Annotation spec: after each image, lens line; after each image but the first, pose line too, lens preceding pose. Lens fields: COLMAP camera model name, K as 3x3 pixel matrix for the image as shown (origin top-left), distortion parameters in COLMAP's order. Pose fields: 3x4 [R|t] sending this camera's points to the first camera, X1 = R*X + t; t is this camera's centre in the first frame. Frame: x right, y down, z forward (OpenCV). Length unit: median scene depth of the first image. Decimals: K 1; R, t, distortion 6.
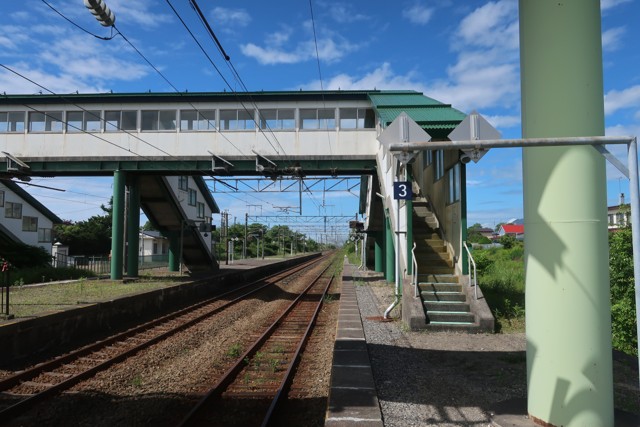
lens RADIAL K [[504.2, 0, 321.8], [0, 504.2, 215.4], [0, 0, 1]] dist [-0.003293, 0.001064]
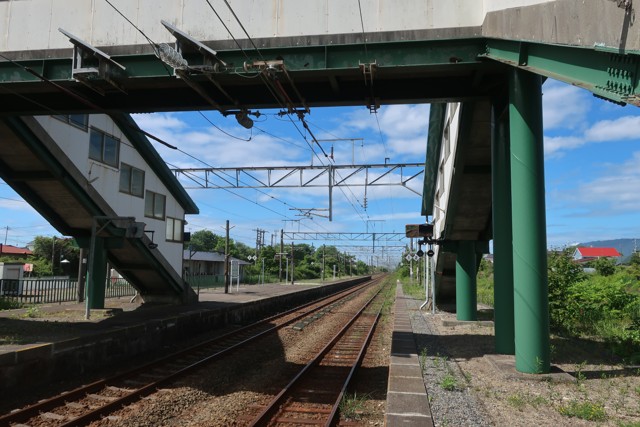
lens RADIAL K [[504.2, 0, 321.8], [0, 504.2, 215.4], [0, 0, 1]] dist [-0.003293, 0.001064]
pose [[0.994664, 0.003051, -0.103120, 0.018670], [-0.007601, 0.999013, -0.043768, 0.025899], [0.102884, 0.044318, 0.993706, 0.412998]]
